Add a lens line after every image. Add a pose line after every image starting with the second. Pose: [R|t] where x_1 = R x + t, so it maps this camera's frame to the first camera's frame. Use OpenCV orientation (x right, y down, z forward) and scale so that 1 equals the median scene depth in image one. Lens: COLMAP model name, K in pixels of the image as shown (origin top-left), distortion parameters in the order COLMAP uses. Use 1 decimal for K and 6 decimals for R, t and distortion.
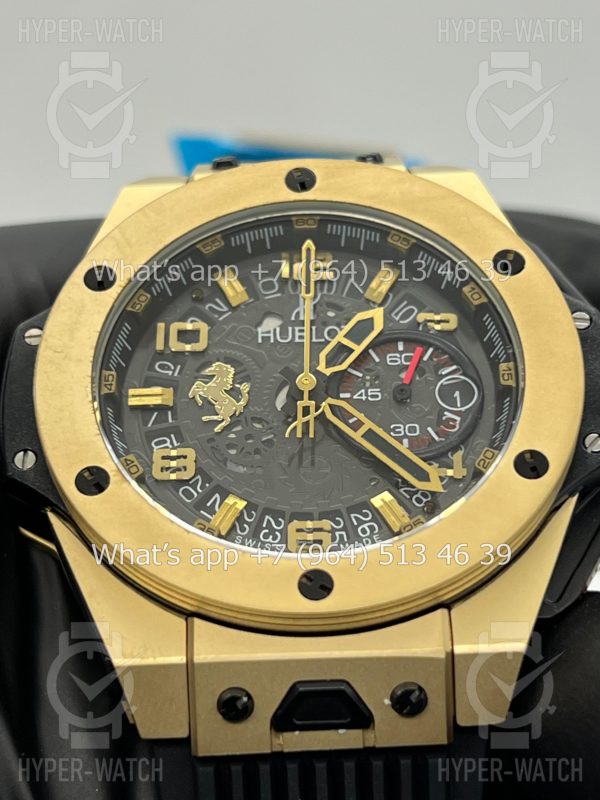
lens RADIAL K [[1834.3, 0, 300.0], [0, 1834.3, 400.0], [0, 0, 1]] dist [0.208509, -0.030934]
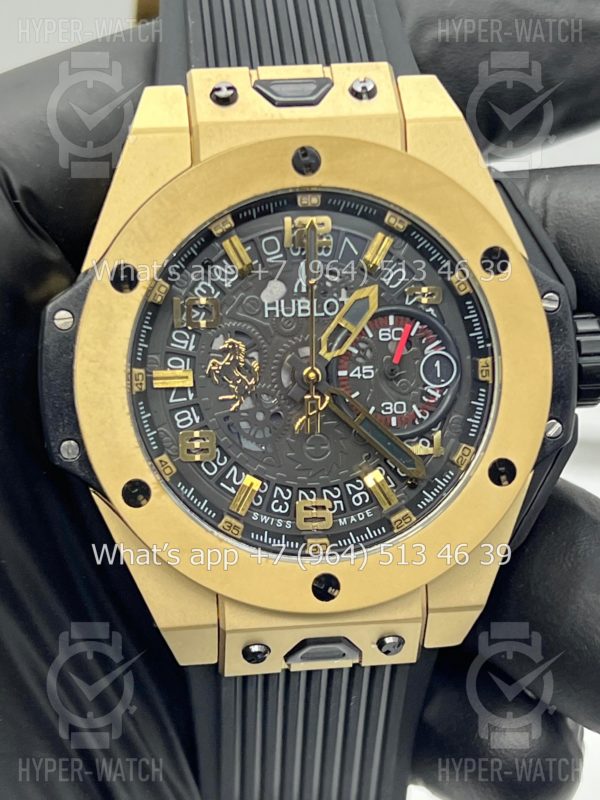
lens RADIAL K [[1845.6, 0, 304.1], [0, 1845.6, 437.7], [0, 0, 1]] dist [0.190397, -0.074879]
pose [[0.991845, -0.028393, 0.124247, -0.143868], [-0.053292, 0.793157, 0.606682, -0.669325], [-0.115773, -0.608356, 0.785175, 0.073493]]
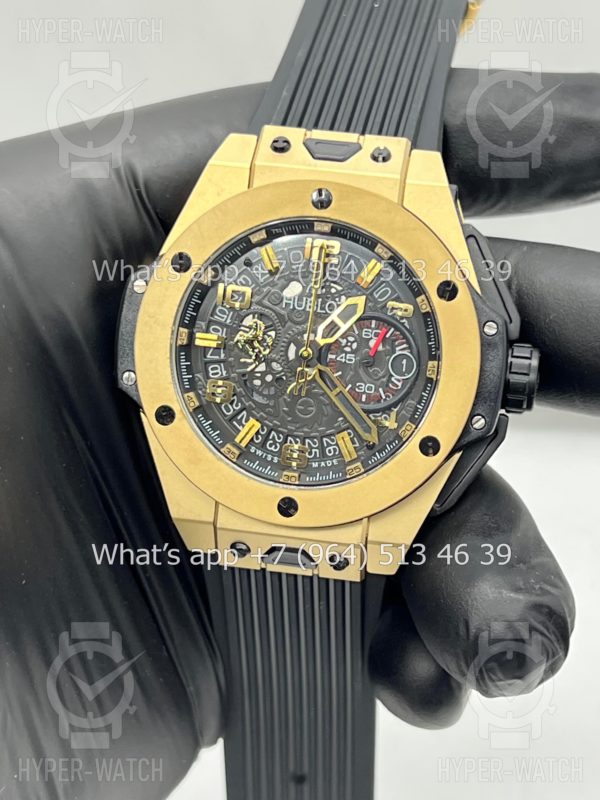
lens RADIAL K [[1834.3, 0, 300.0], [0, 1834.3, 400.0], [0, 0, 1]] dist [0.208509, -0.030934]
pose [[0.984864, 0.141040, -0.100748, 0.160511], [-0.057818, 0.815293, 0.576154, -0.870983], [0.163400, -0.561609, 0.811108, -0.291306]]
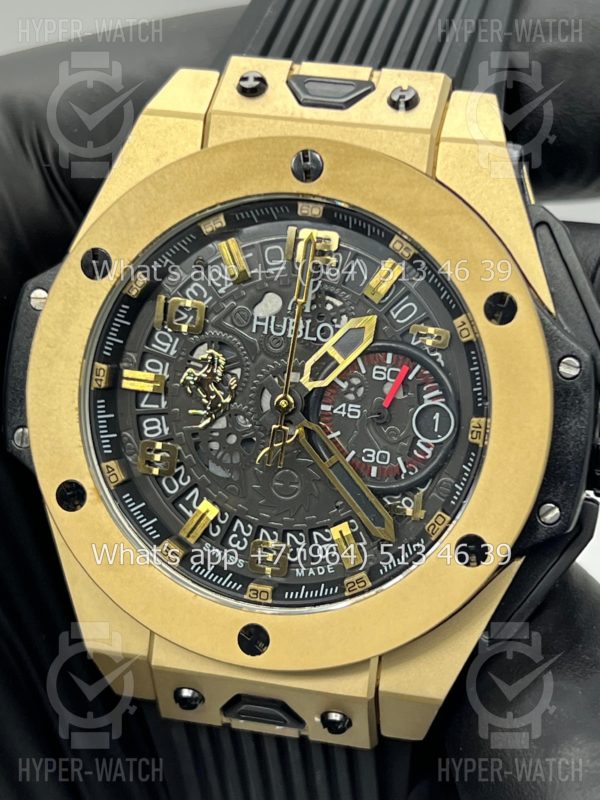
lens RADIAL K [[1834.3, 0, 300.0], [0, 1834.3, 400.0], [0, 0, 1]] dist [0.208509, -0.030934]
pose [[0.973426, 0.148130, -0.174643, 0.188481], [-0.019611, 0.813743, 0.580894, -0.599593], [0.228163, -0.562032, 0.795023, 0.187562]]
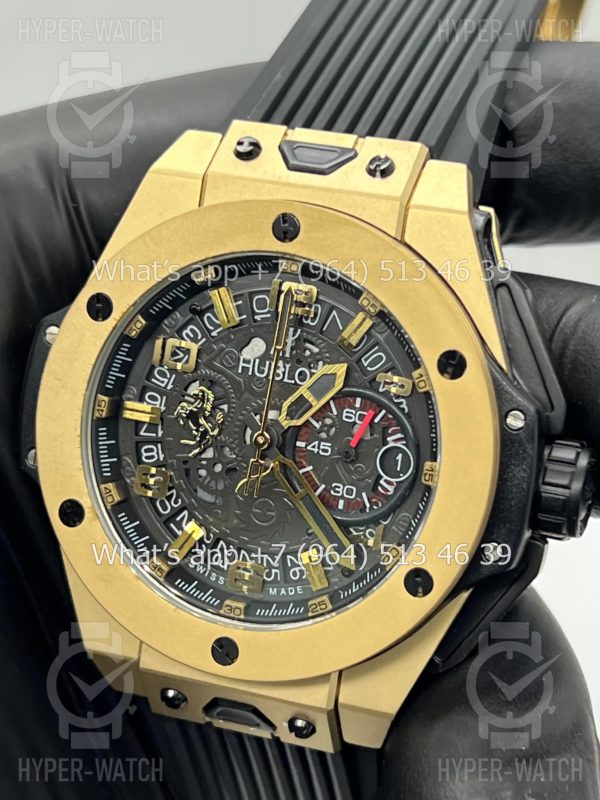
lens RADIAL K [[1834.3, 0, 300.0], [0, 1834.3, 400.0], [0, 0, 1]] dist [0.208509, -0.030934]
pose [[0.944599, 0.190631, -0.267194, 0.320574], [0.008949, 0.798792, 0.601541, -0.703111], [0.328105, -0.570606, 0.752832, 0.167070]]
